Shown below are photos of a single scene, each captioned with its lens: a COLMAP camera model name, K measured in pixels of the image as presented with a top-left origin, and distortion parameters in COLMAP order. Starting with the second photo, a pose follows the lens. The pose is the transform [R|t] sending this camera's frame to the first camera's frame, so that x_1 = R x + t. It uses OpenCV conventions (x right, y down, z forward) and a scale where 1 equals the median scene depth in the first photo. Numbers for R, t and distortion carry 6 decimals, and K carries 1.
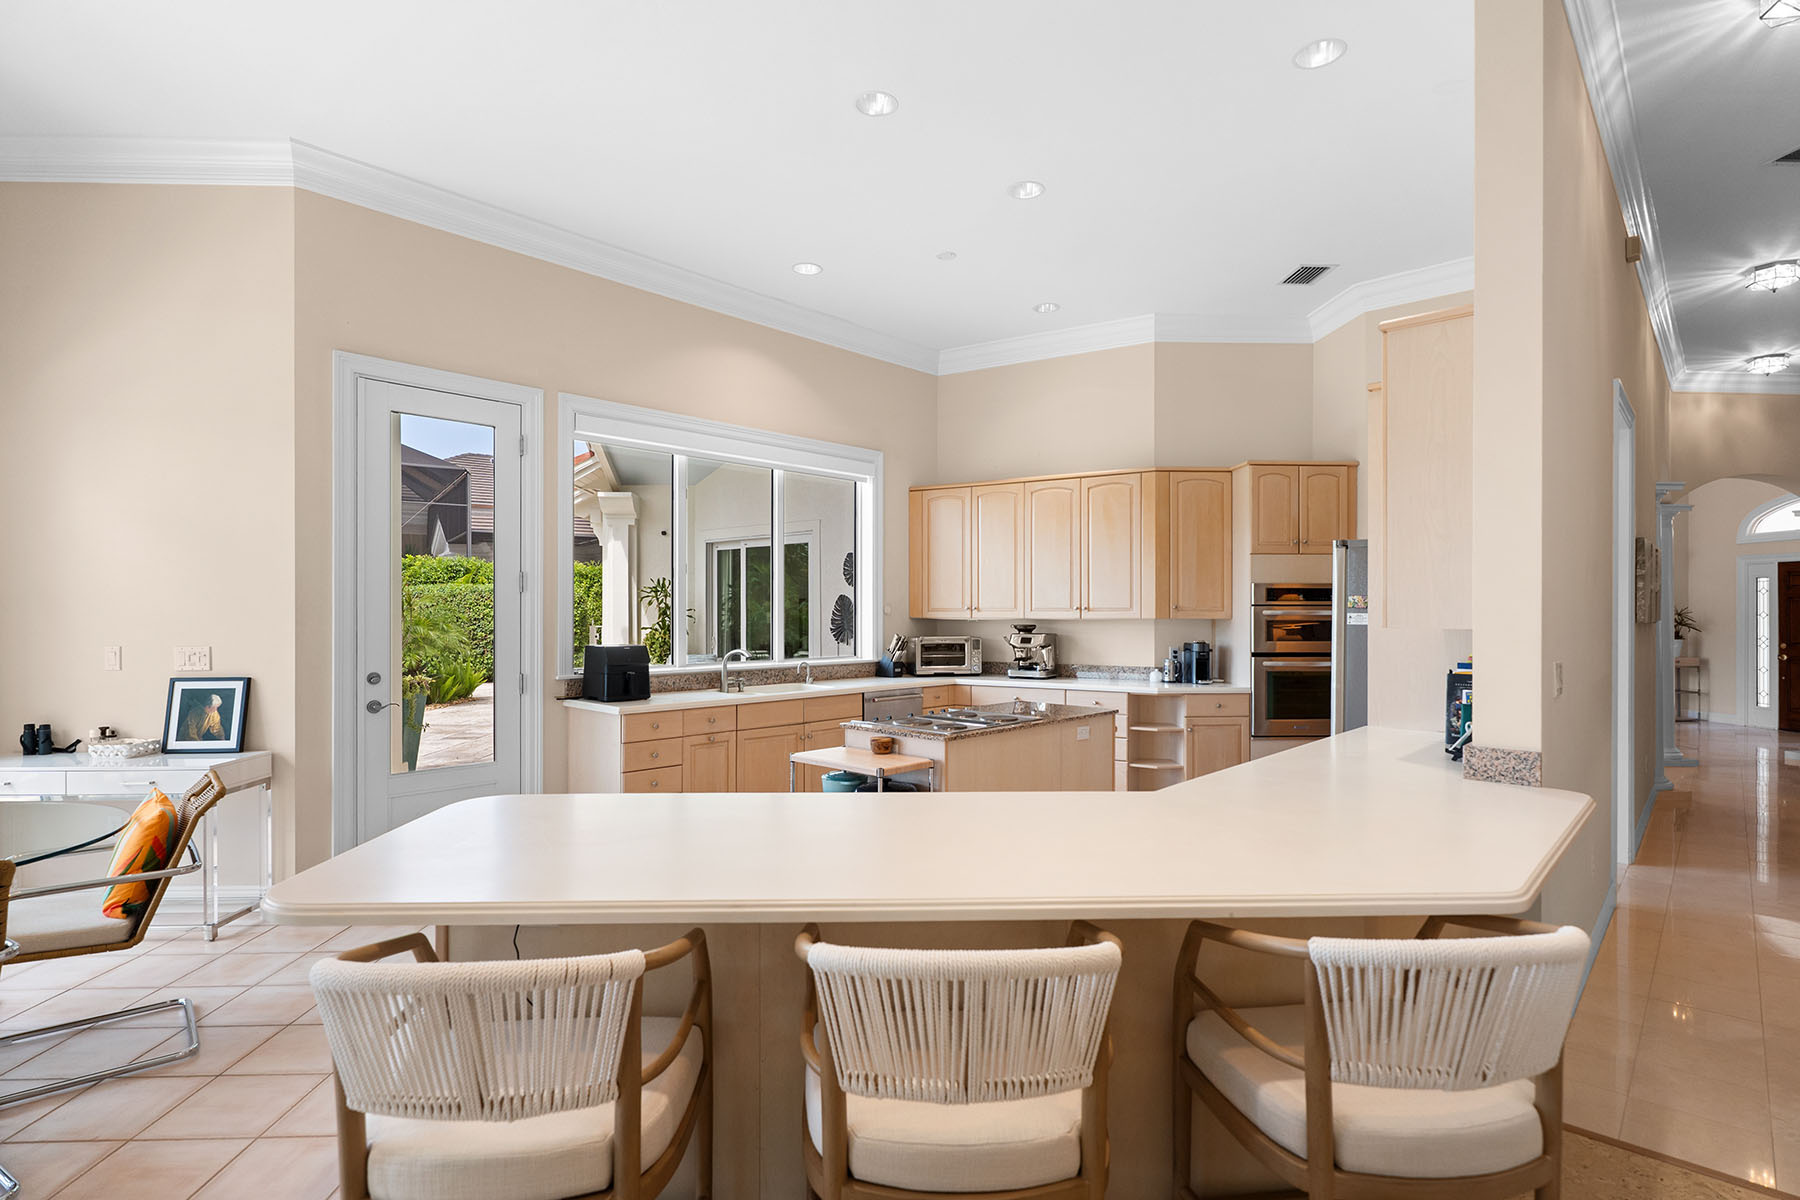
lens RADIAL K [[890.2, 0, 901.6], [0, 890.2, 612.1], [0, 0, 1]] dist [-0.000236, -0.000682]
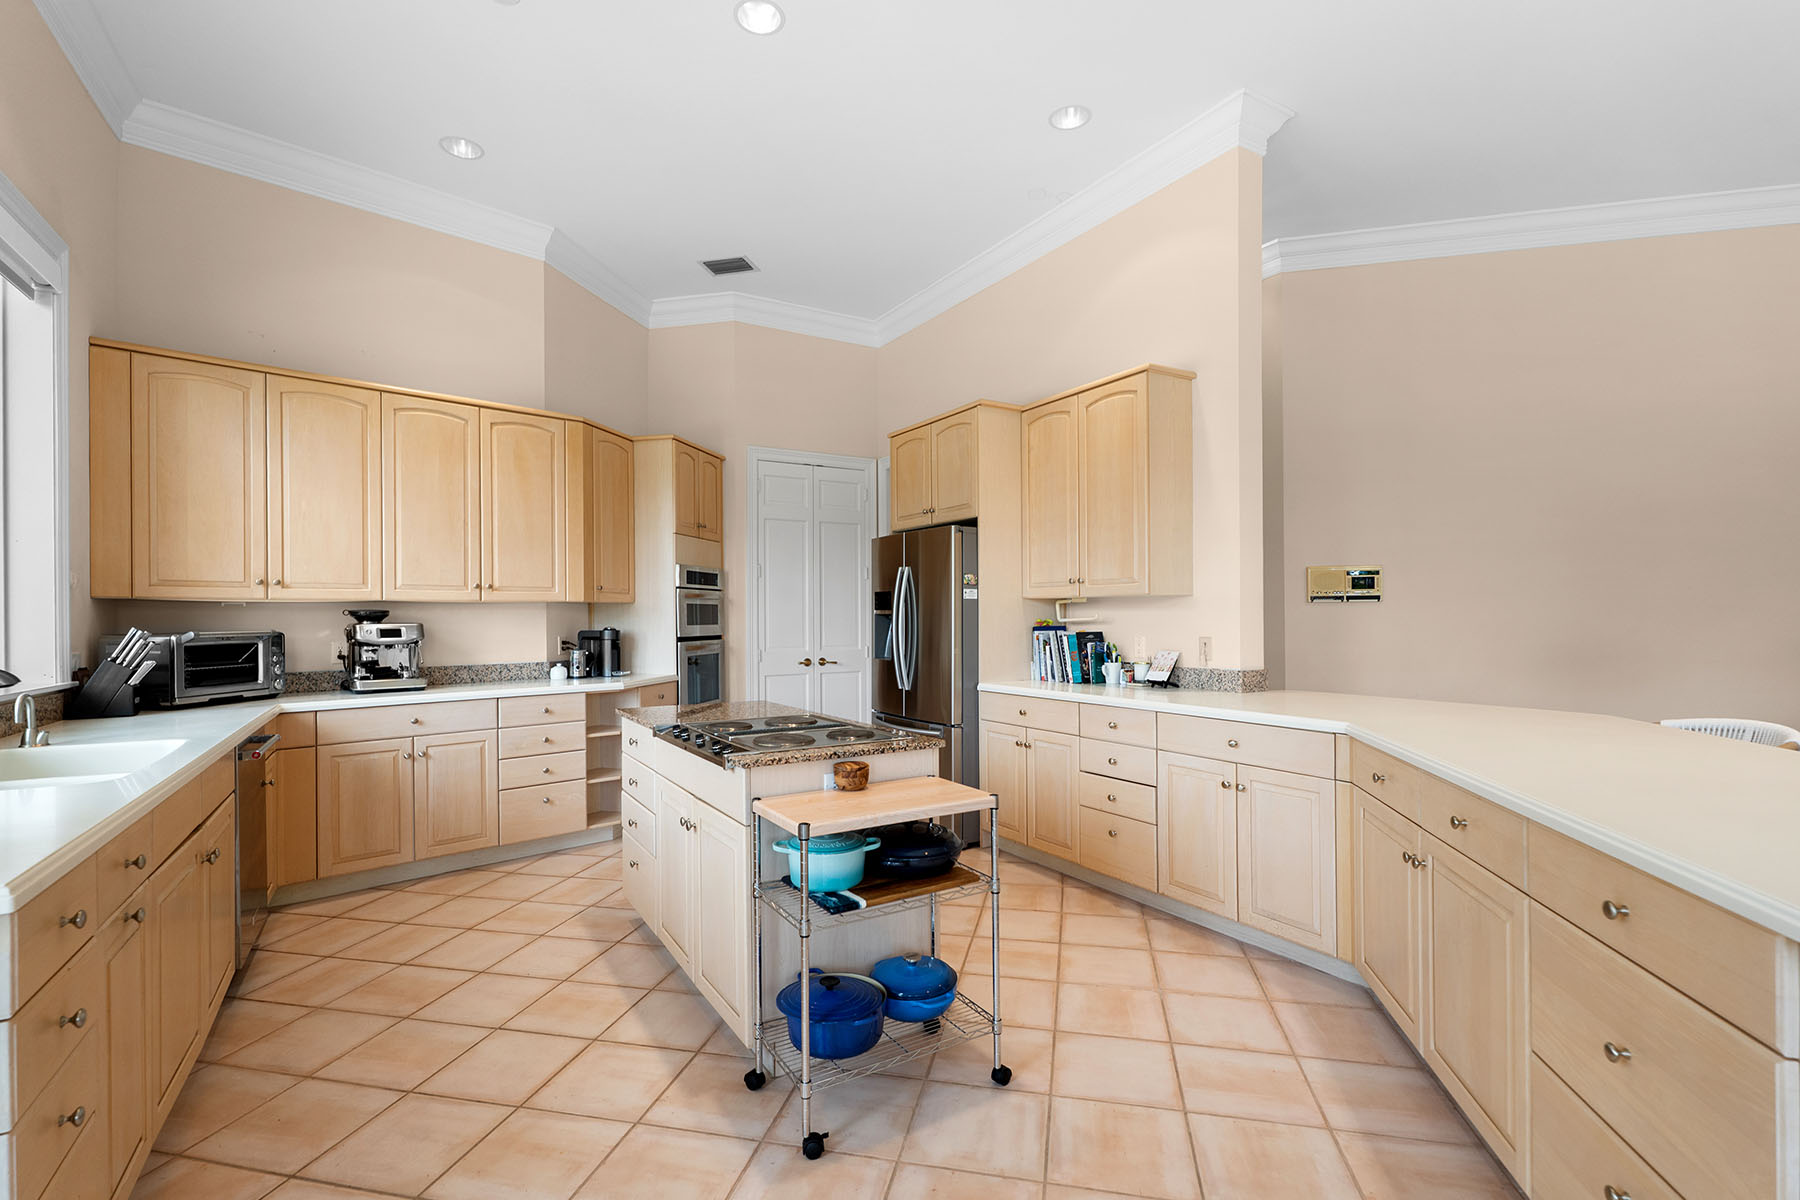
lens RADIAL K [[808.3, 0, 895.0], [0, 808.3, 617.4], [0, 0, 1]] dist [0.001359, -0.000203]
pose [[0.271981, -0.003598, 0.962296, -0.372635], [0.007487, 0.999971, 0.001622, 0.024563], [-0.962273, 0.006763, 0.272000, 0.541828]]
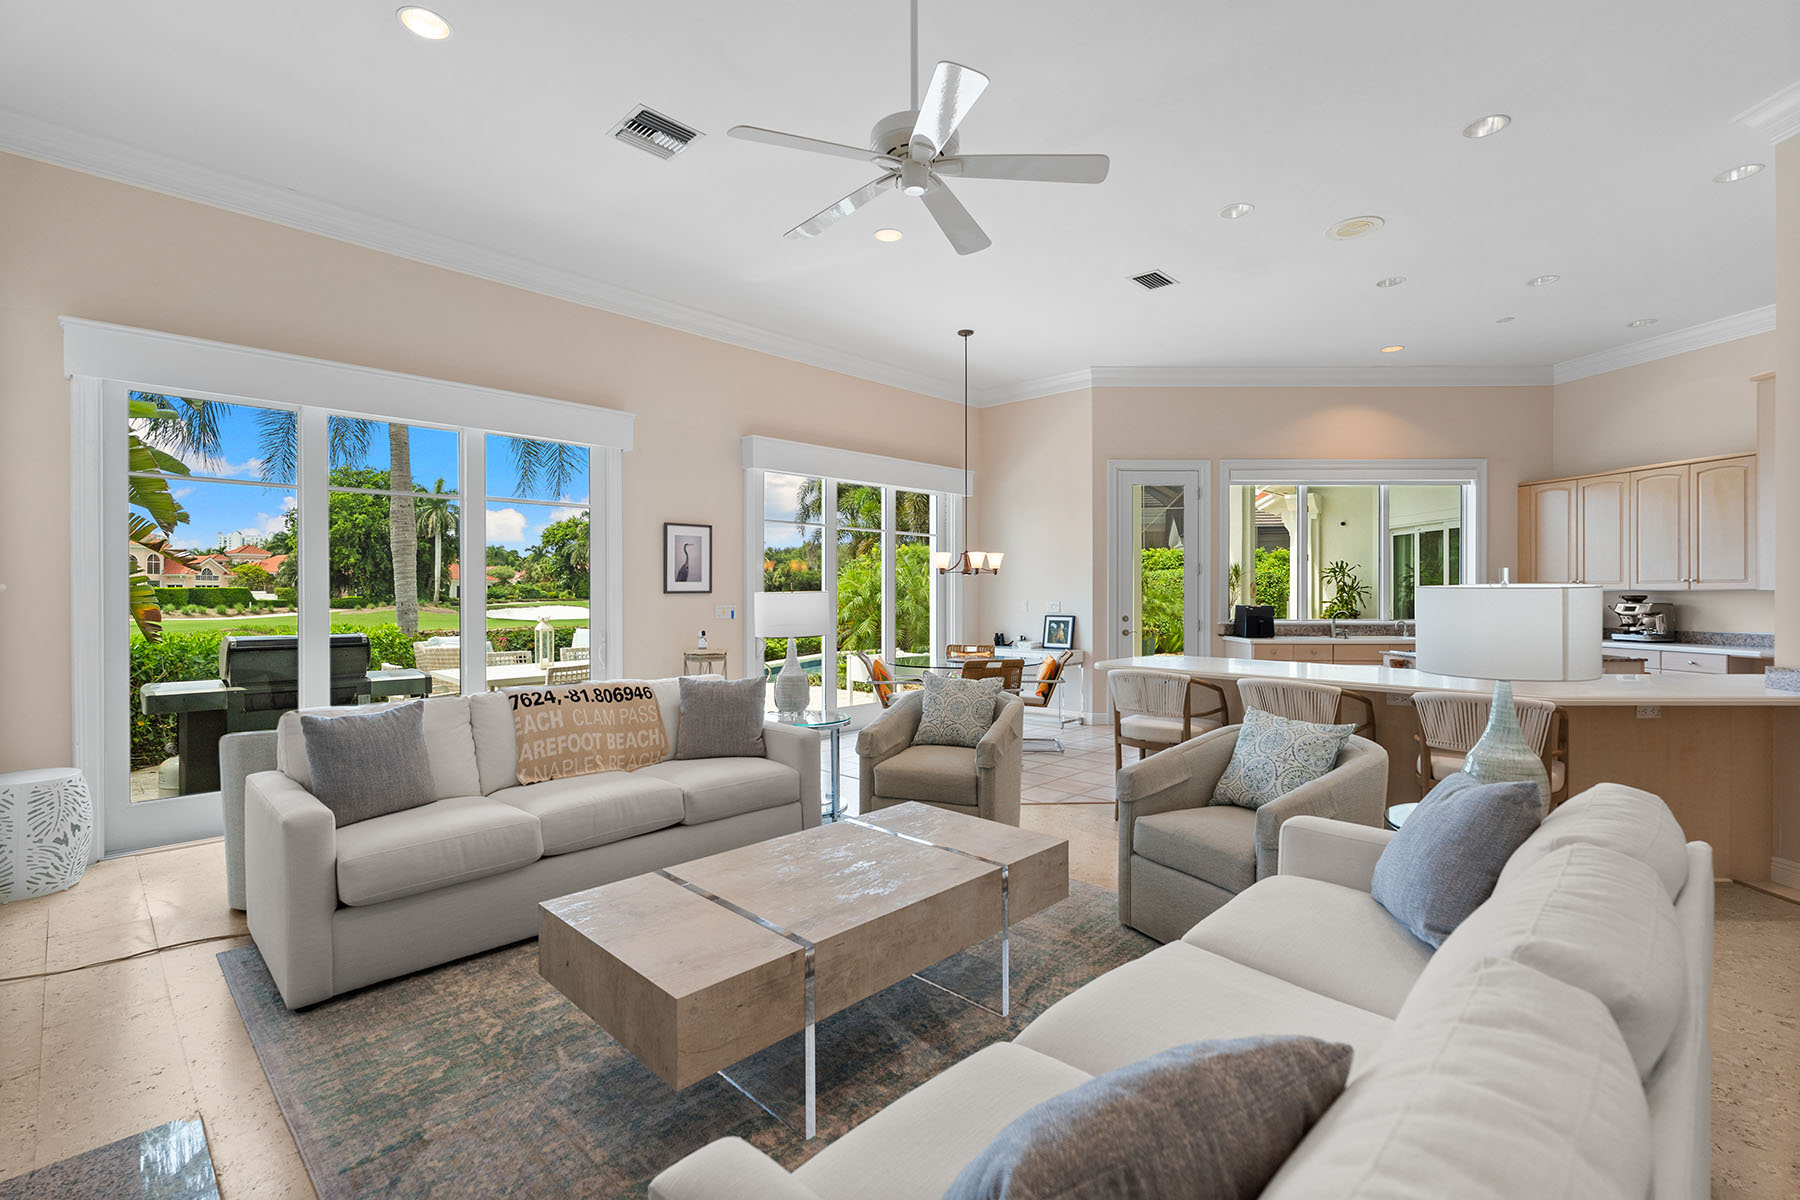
lens RADIAL K [[798.9, 0, 893.5], [0, 798.9, 597.5], [0, 0, 1]] dist [-0.002398, -0.000158]
pose [[0.680313, 0.003399, -0.732914, 0.278788], [0.001126, 0.999983, 0.005683, 0.011540], [0.732921, -0.004692, 0.680298, -0.457221]]
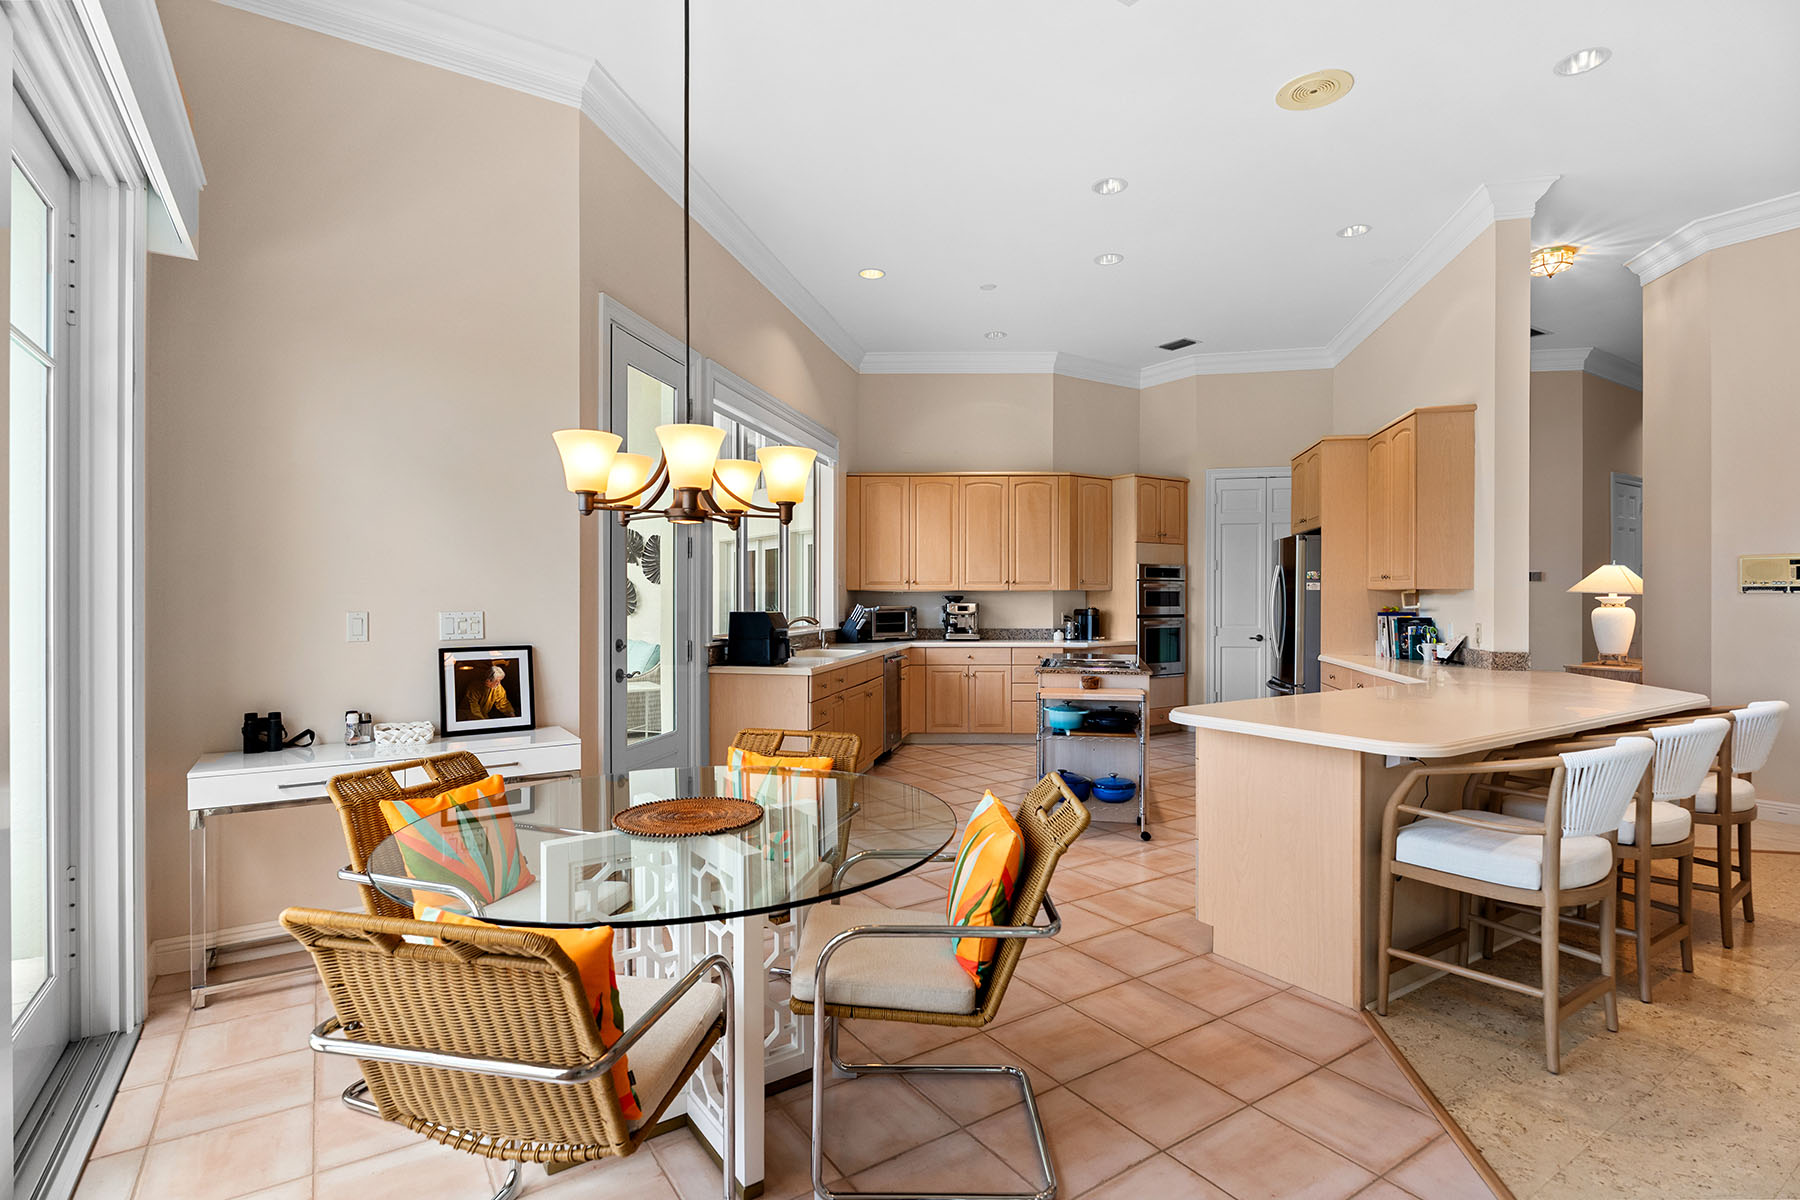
lens RADIAL K [[872.7, 0, 900.0], [0, 872.7, 600.0], [0, 0, 1]] dist [0.001411, 0.000060]
pose [[0.860731, -0.002543, 0.509054, -0.594546], [0.000008, 0.999988, 0.004982, 0.016039], [-0.509061, -0.004284, 0.860720, 0.038796]]
